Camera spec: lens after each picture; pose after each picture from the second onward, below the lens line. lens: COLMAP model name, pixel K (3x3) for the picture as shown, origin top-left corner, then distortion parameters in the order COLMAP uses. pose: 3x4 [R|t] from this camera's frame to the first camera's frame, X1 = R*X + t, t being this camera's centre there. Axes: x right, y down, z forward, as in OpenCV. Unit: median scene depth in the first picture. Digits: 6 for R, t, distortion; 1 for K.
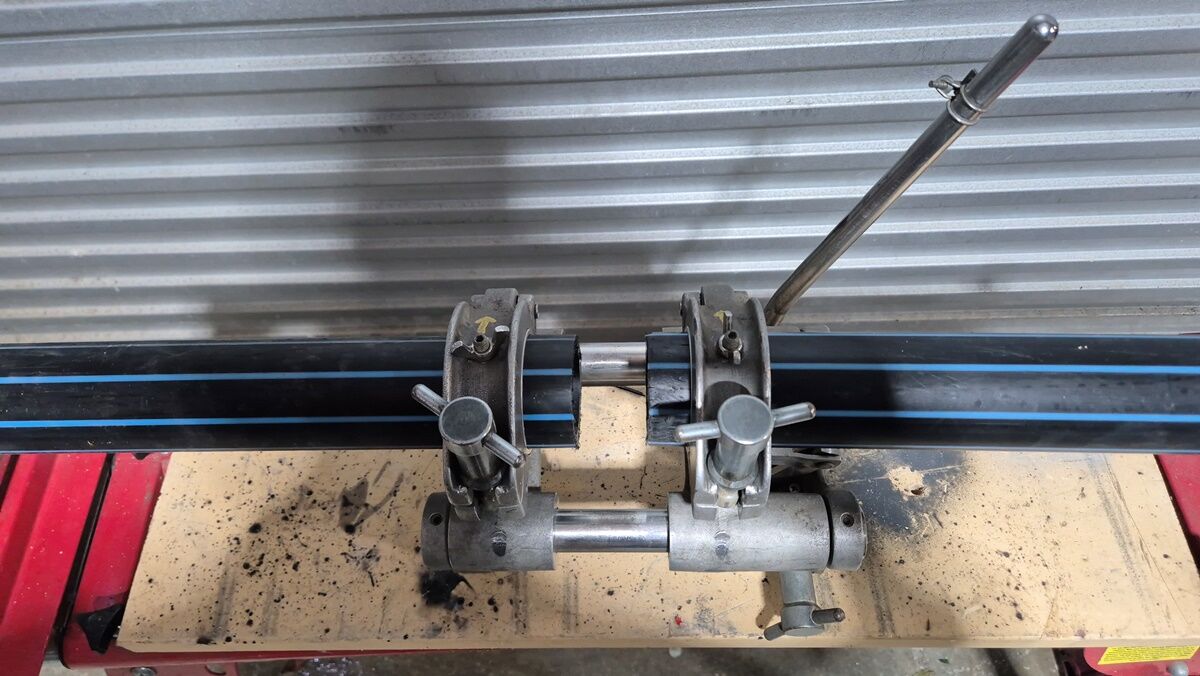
lens RADIAL K [[795.4, 0, 600.0], [0, 795.4, 338.0], [0, 0, 1]] dist [0.074954, -0.080460]
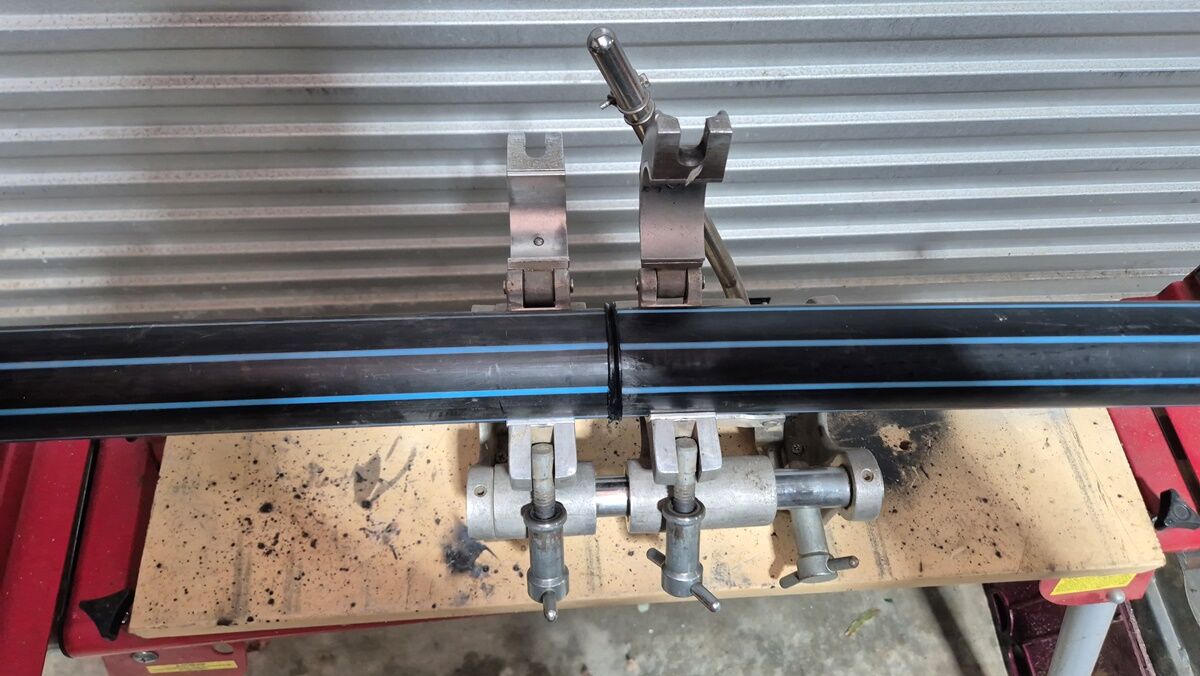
lens RADIAL K [[805.7, 0, 605.4], [0, 805.7, 353.9], [0, 0, 1]] dist [0.065384, -0.068486]
pose [[0.991657, -0.020743, 0.127224, -0.139932], [0.012707, 0.997891, 0.063659, -0.009099], [-0.128276, -0.061511, 0.989829, -0.024025]]
